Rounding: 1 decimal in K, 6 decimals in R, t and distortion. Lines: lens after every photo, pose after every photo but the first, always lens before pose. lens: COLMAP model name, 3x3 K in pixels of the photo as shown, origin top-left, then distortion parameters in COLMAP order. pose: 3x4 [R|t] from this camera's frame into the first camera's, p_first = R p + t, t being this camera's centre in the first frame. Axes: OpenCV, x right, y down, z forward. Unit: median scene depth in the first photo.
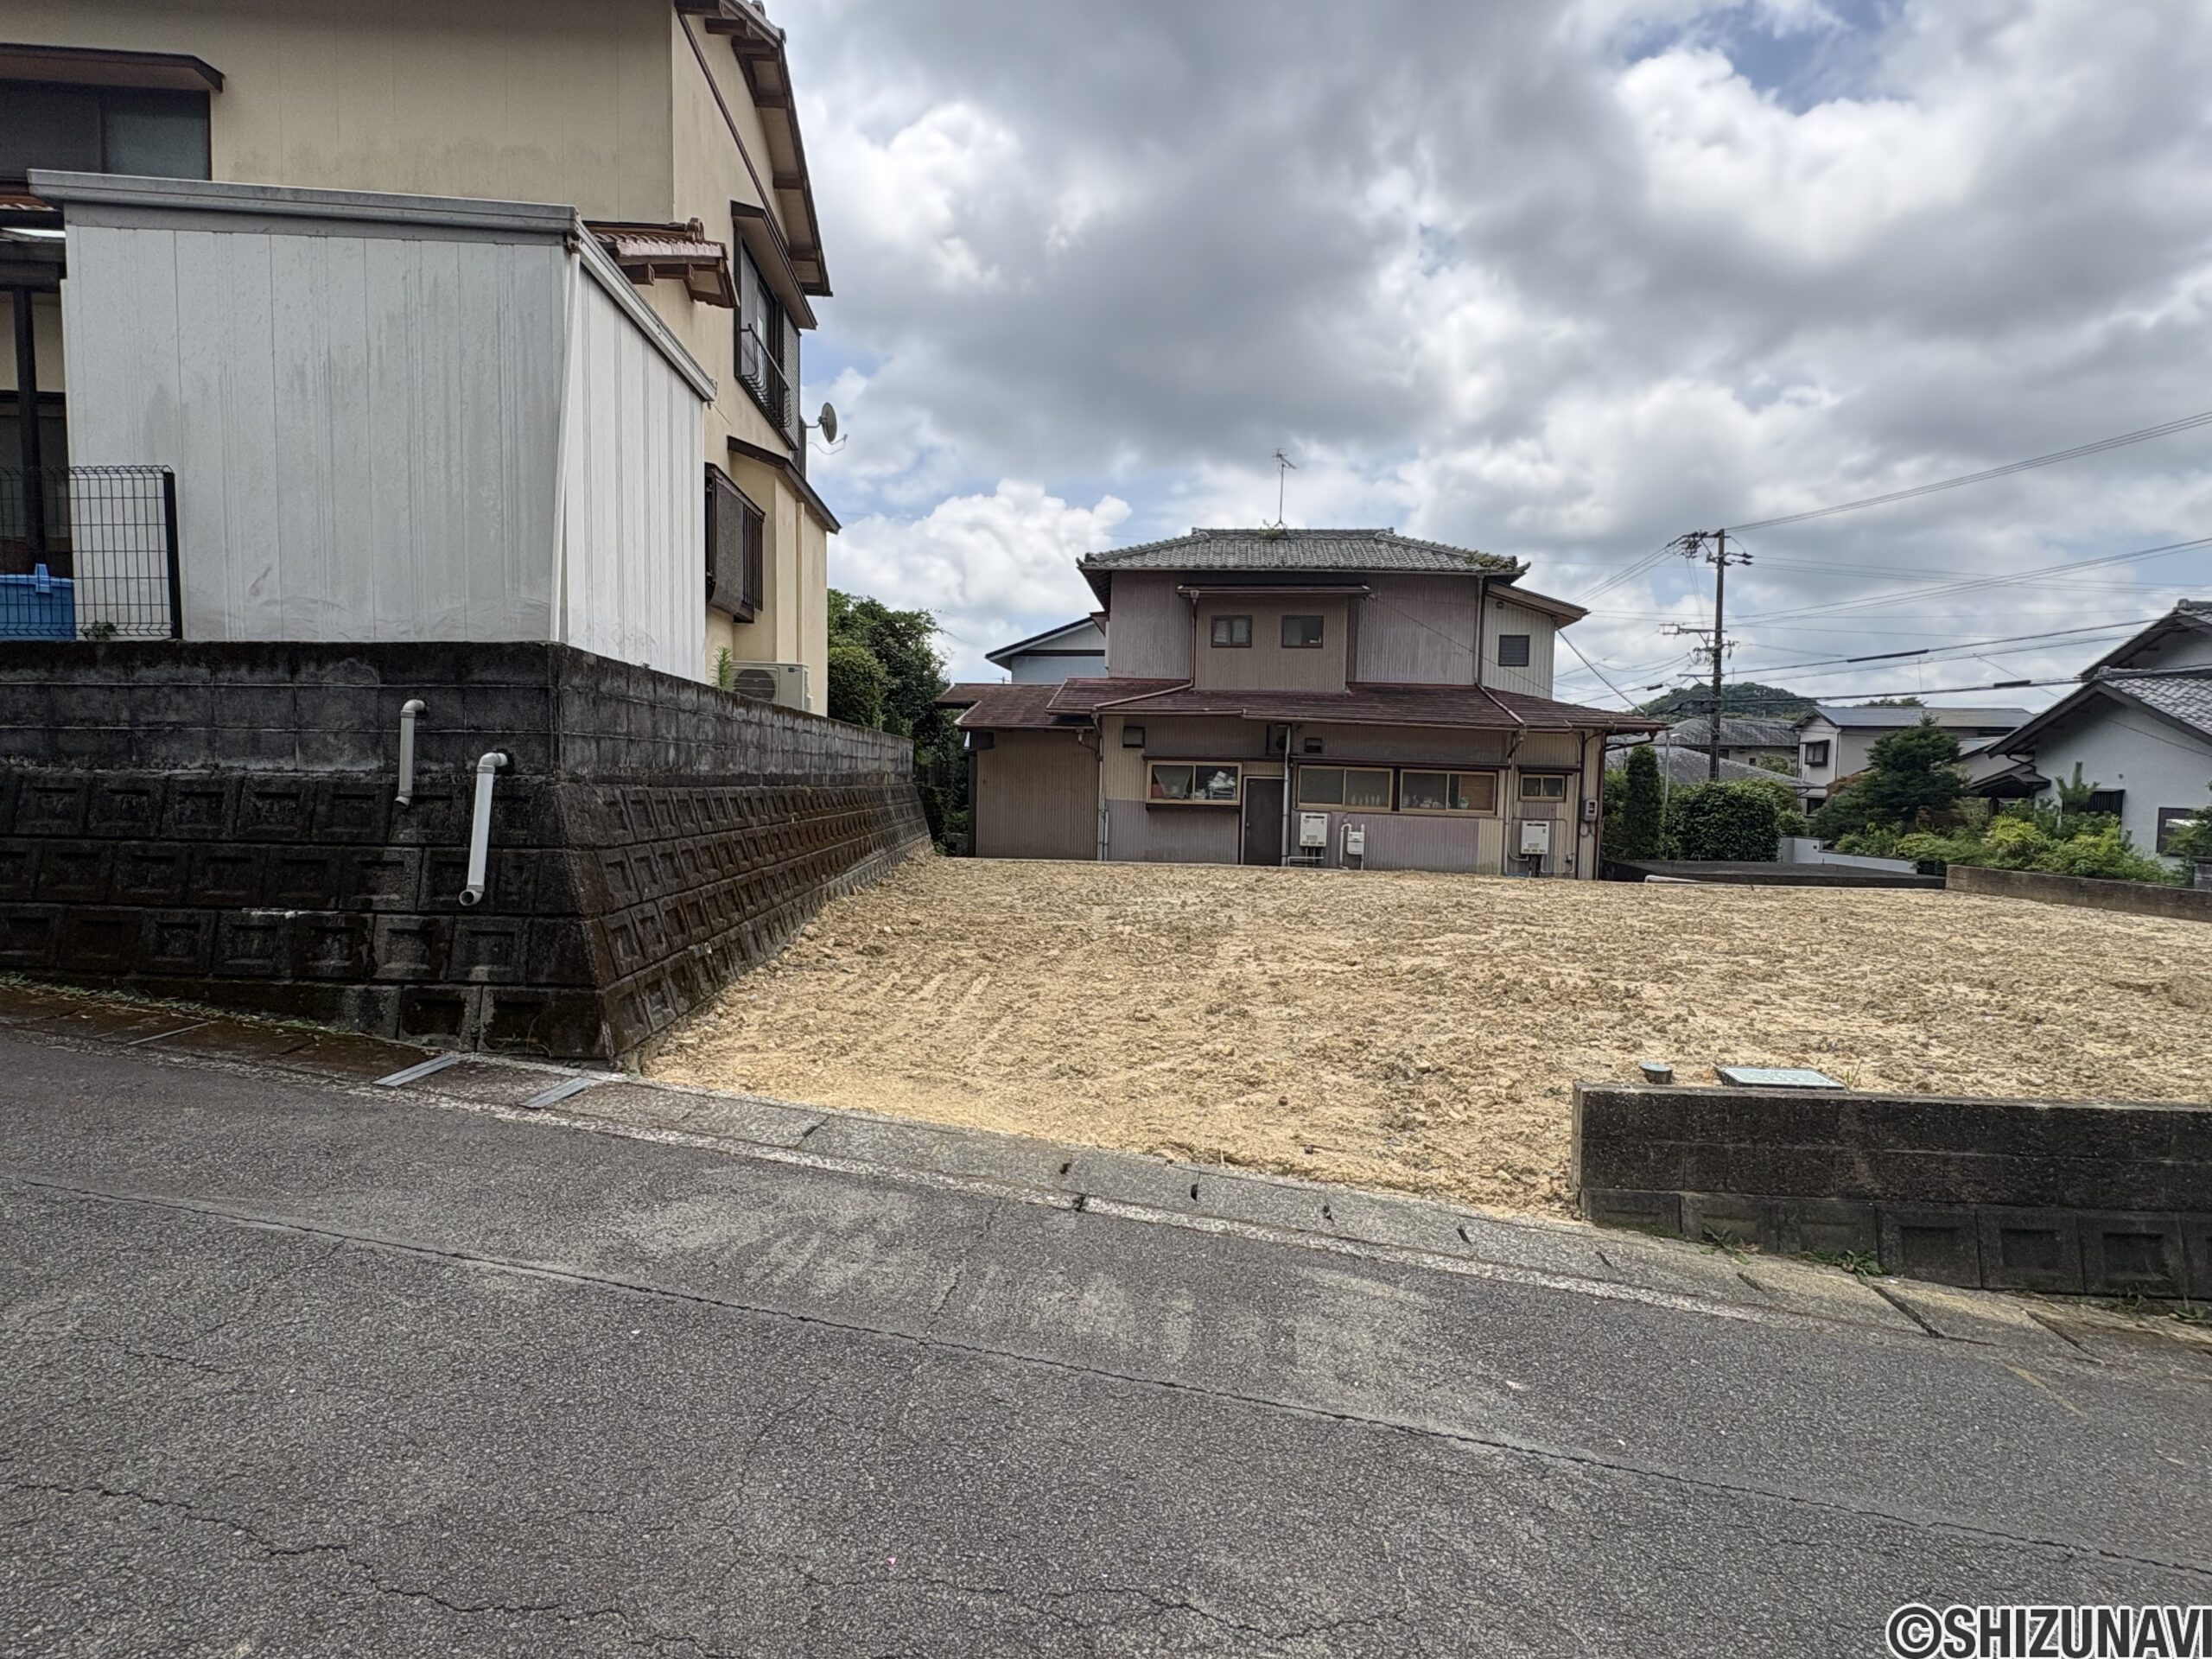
lens RADIAL K [[1096.3, 0, 1110.2], [0, 1096.3, 833.2], [0, 0, 1]] dist [0.004571, -0.001154]
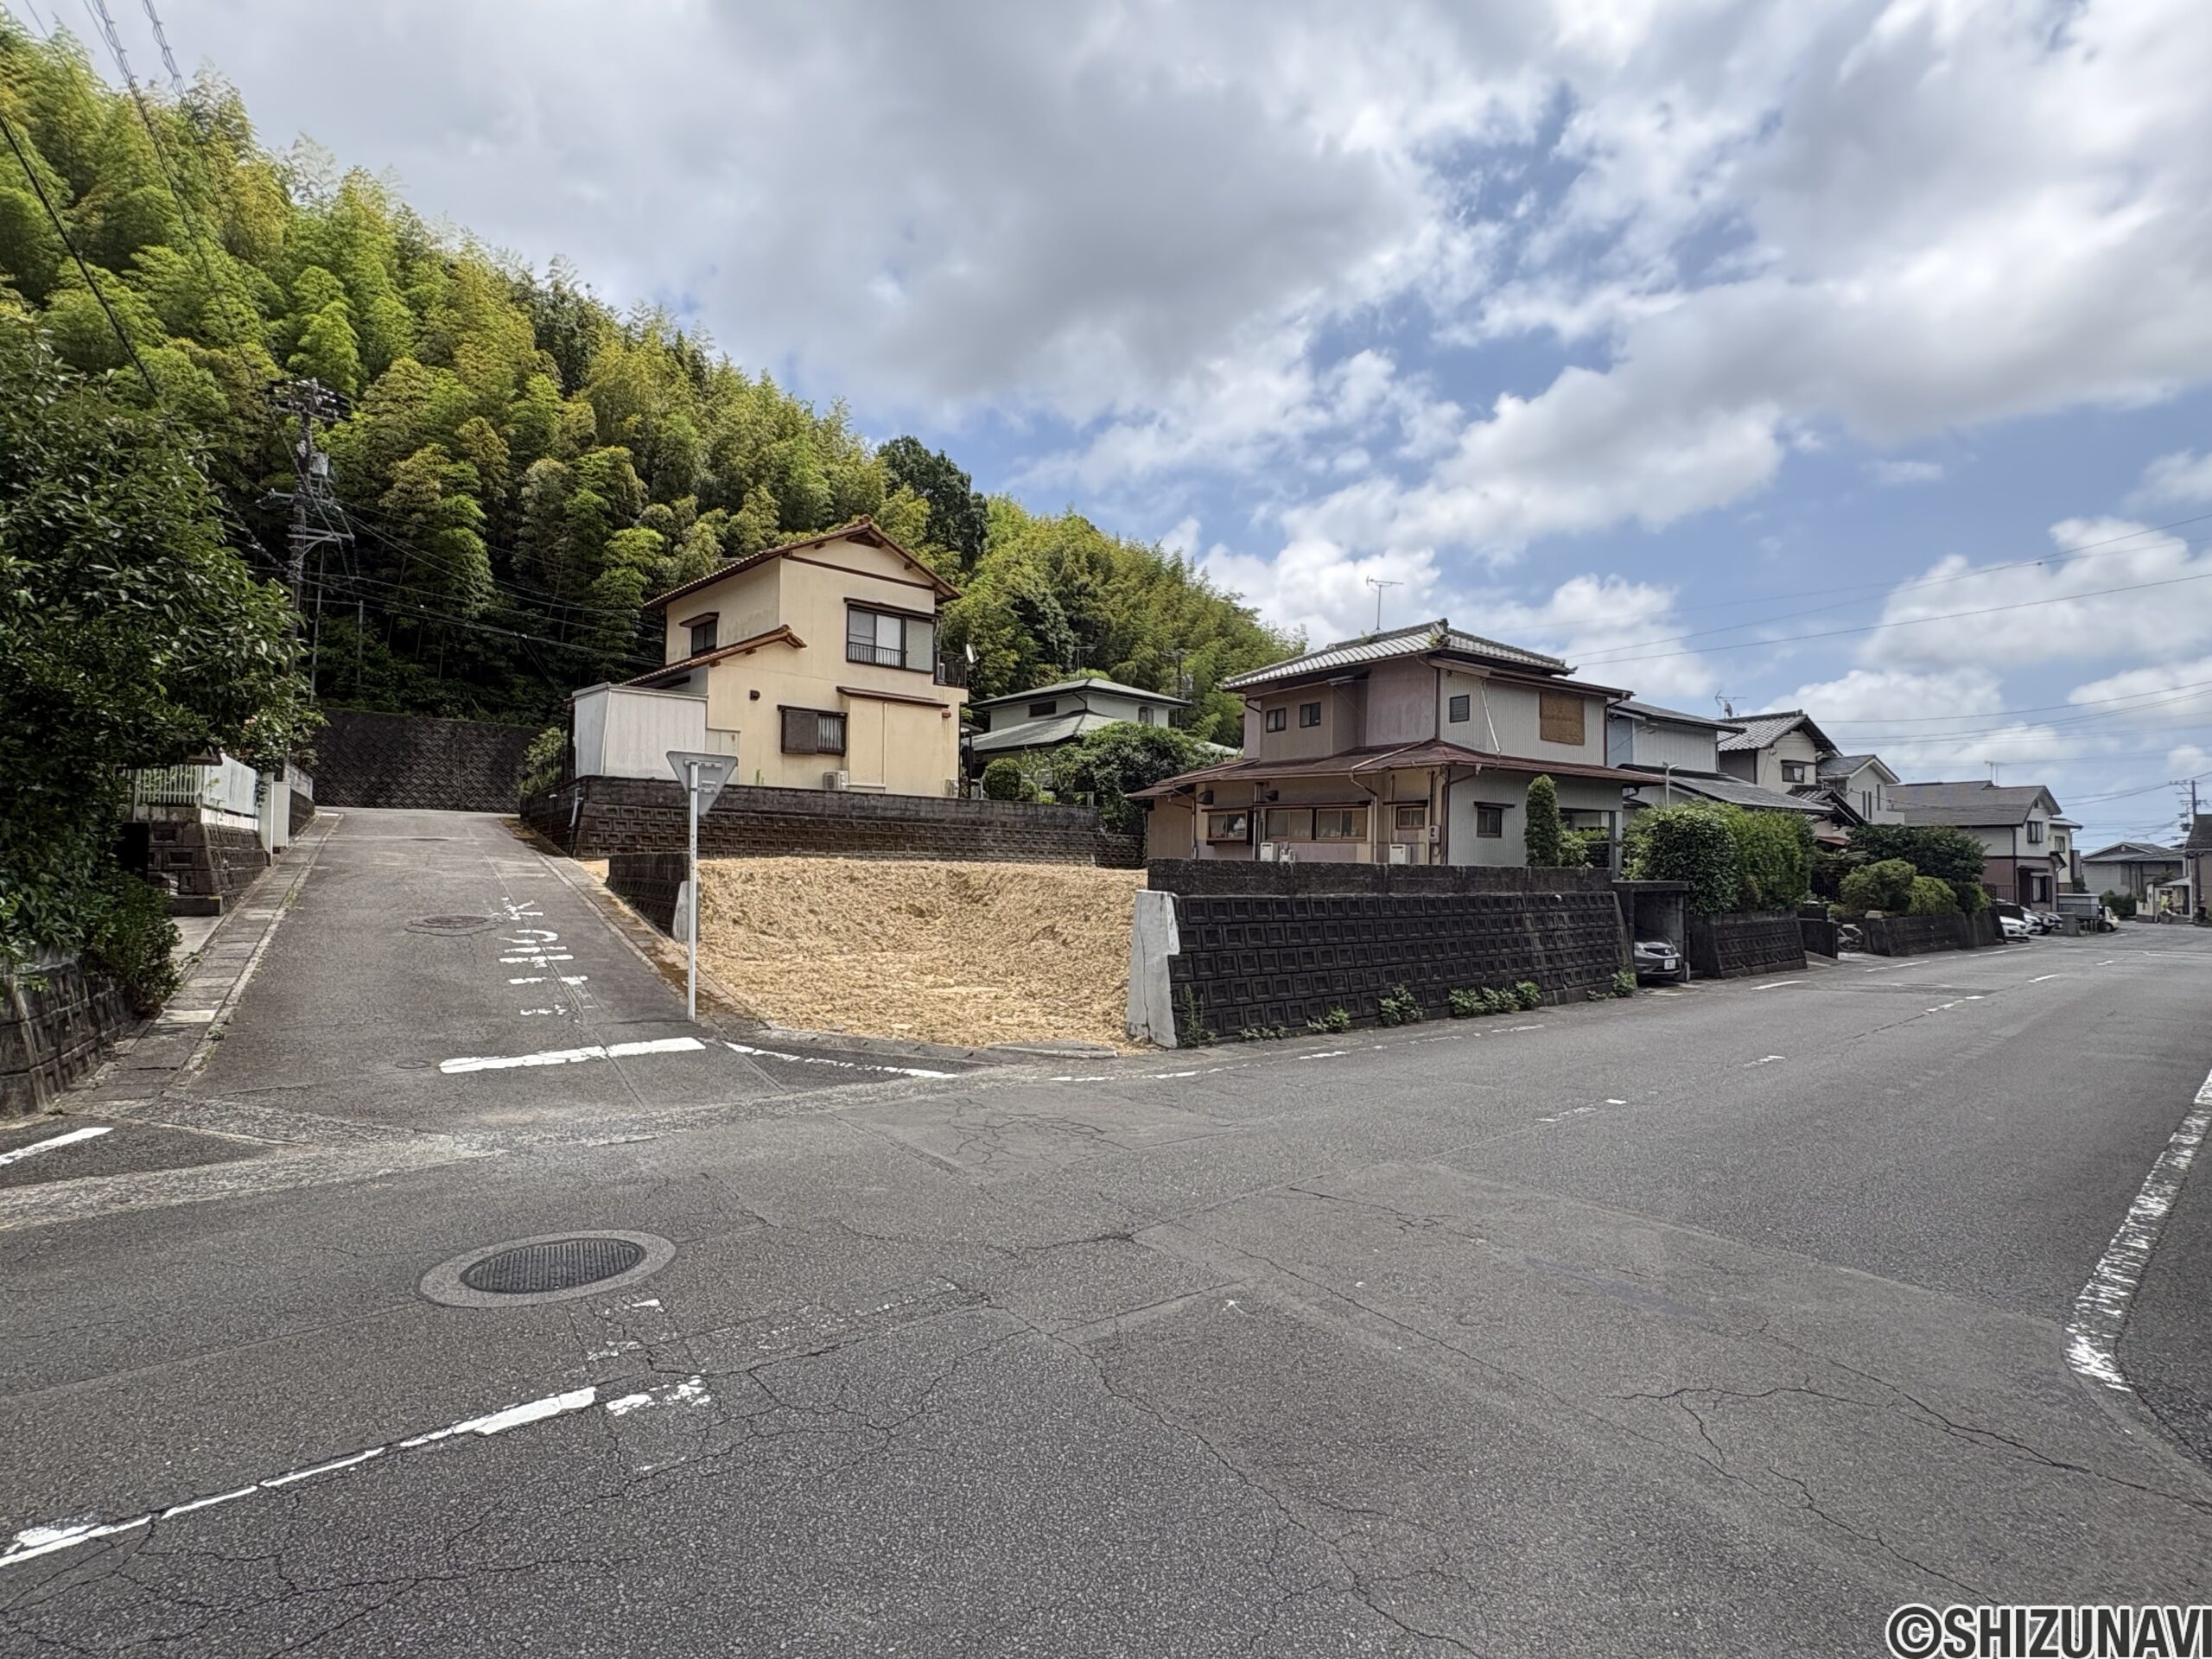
lens RADIAL K [[1096.3, 0, 1099.2], [0, 1096.3, 834.3], [0, 0, 1]] dist [0.004571, -0.001154]
pose [[0.619070, -0.034152, -0.784593, 1.127734], [-0.044939, 0.995876, -0.078807, 0.089436], [0.784049, 0.084046, 0.614983, -0.045383]]
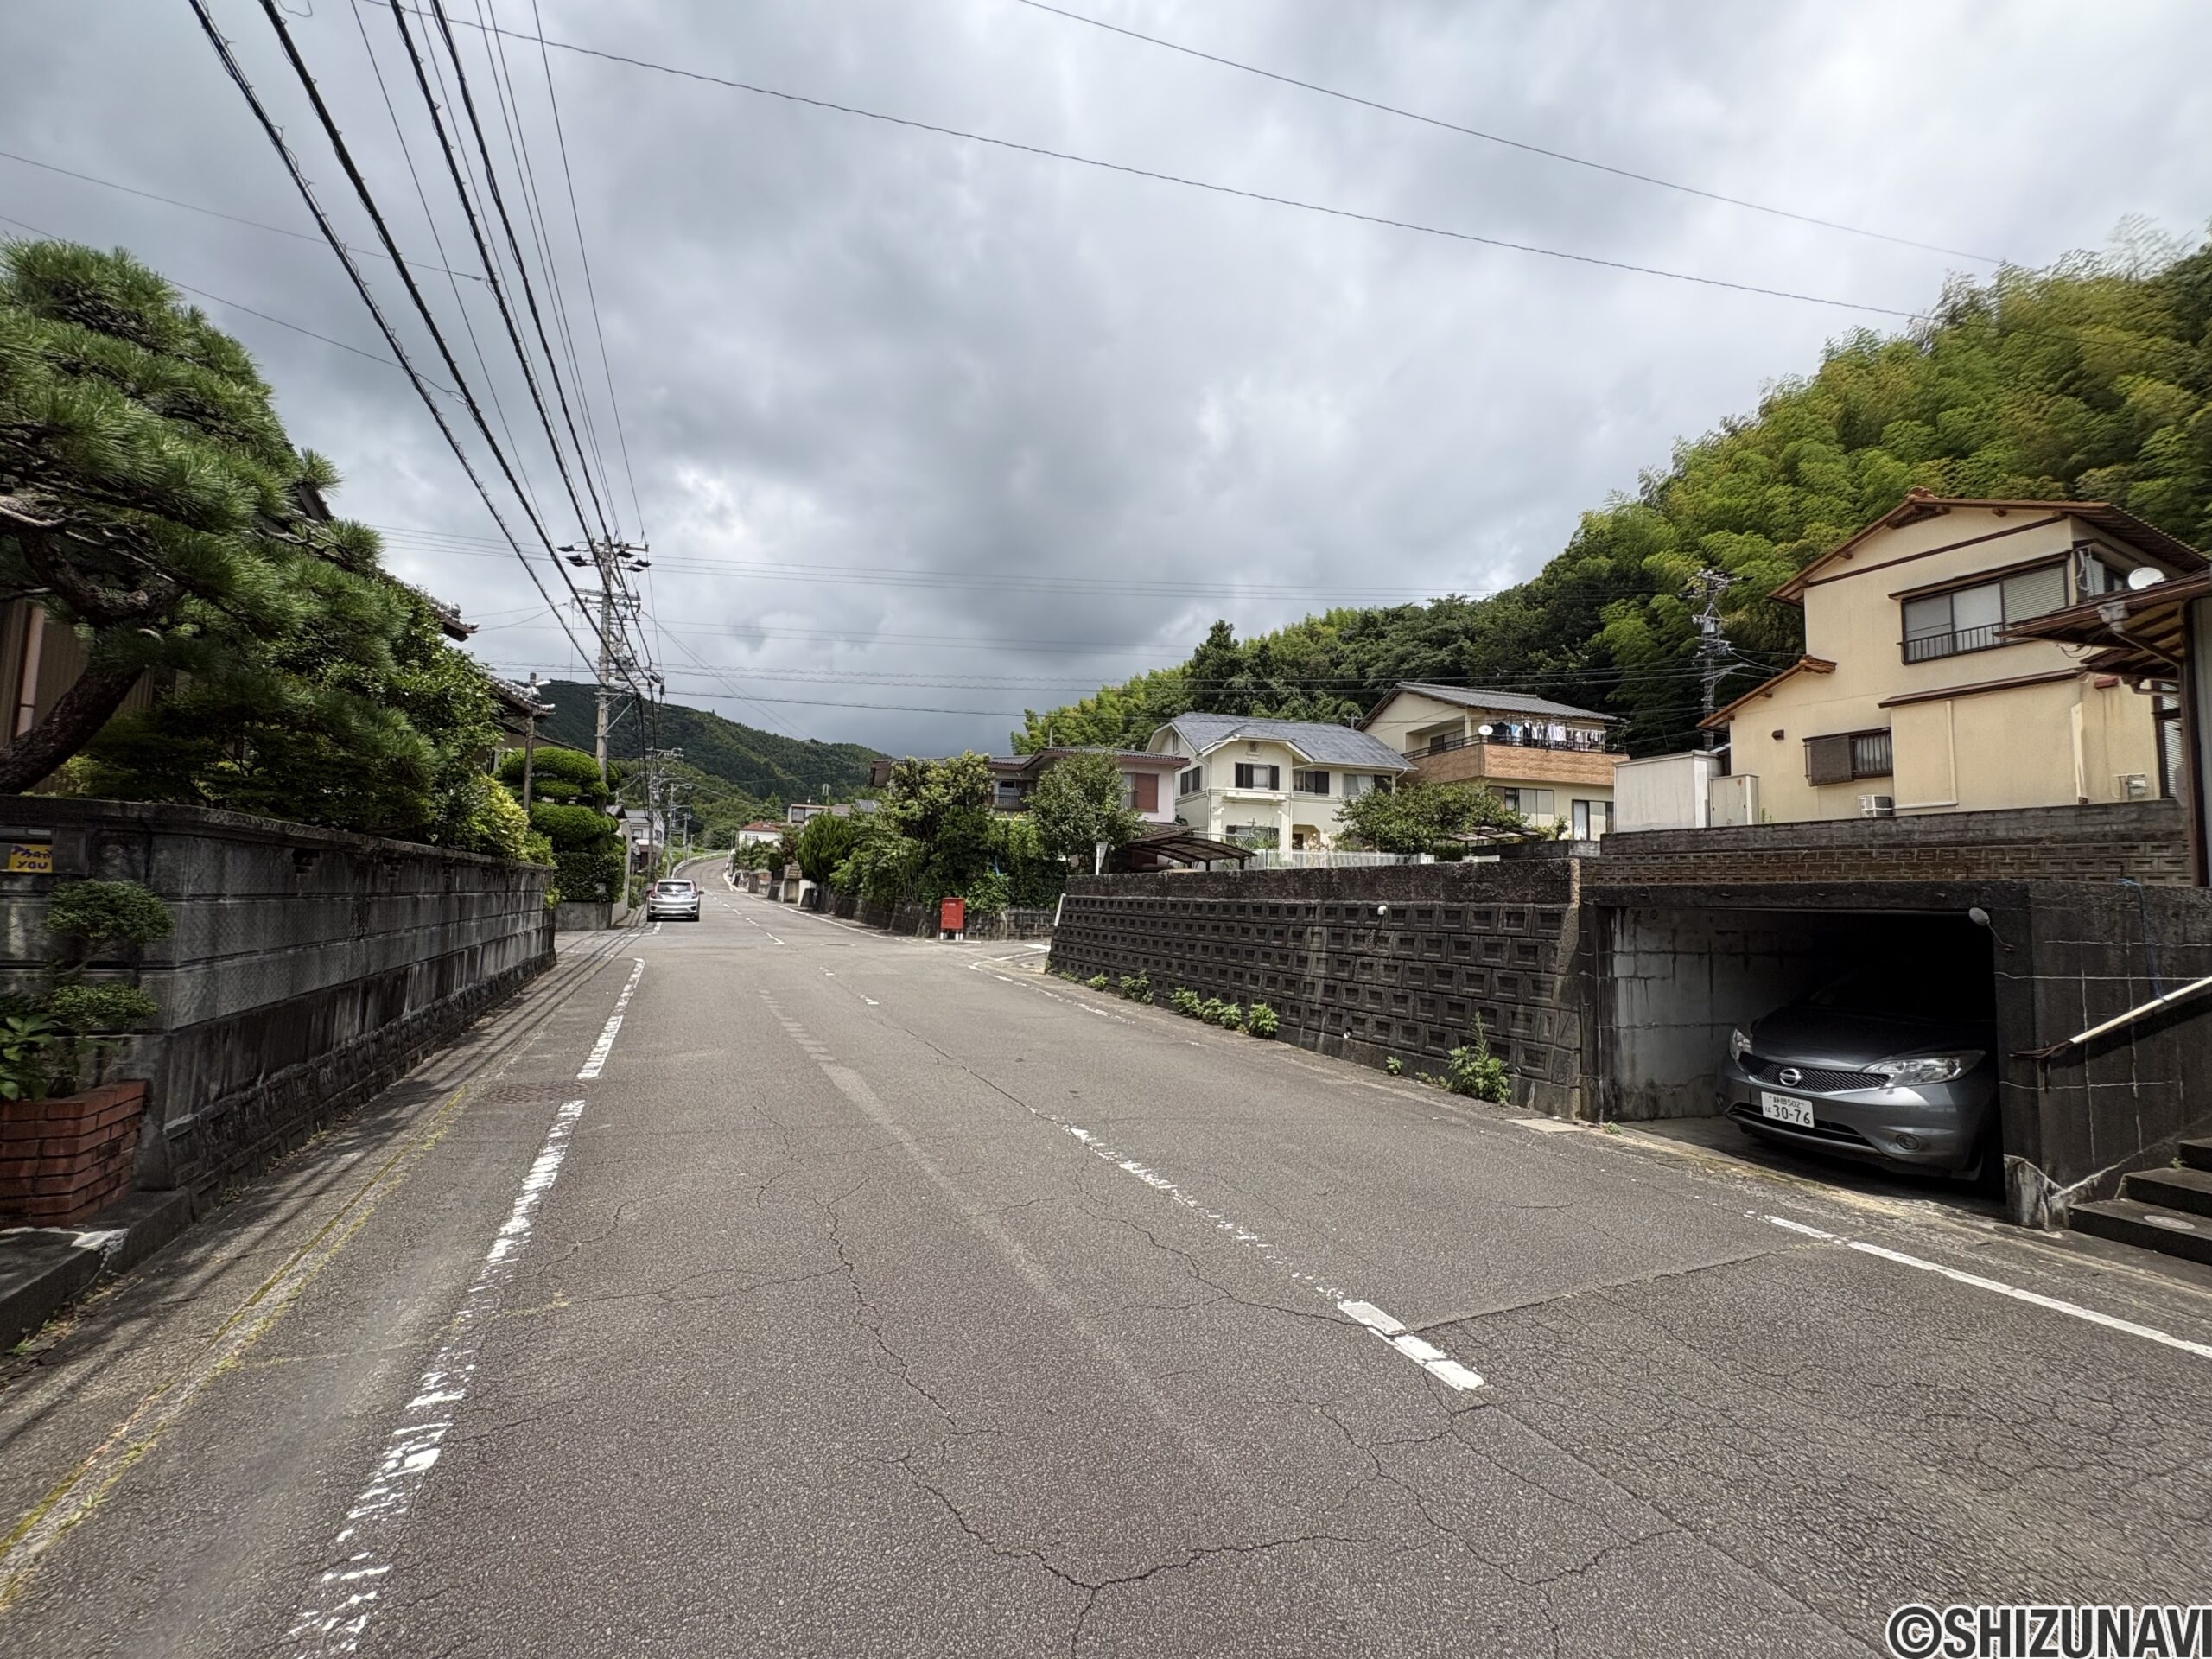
lens RADIAL K [[880.1, 0, 1109.7], [0, 880.1, 830.1], [0, 0, 1]] dist [0.000038, 0.000589]
pose [[-0.927632, -0.067526, -0.367342, 0.985799], [-0.059392, 0.997675, -0.033417, 0.037418], [0.368744, -0.009181, -0.929486, 1.145741]]
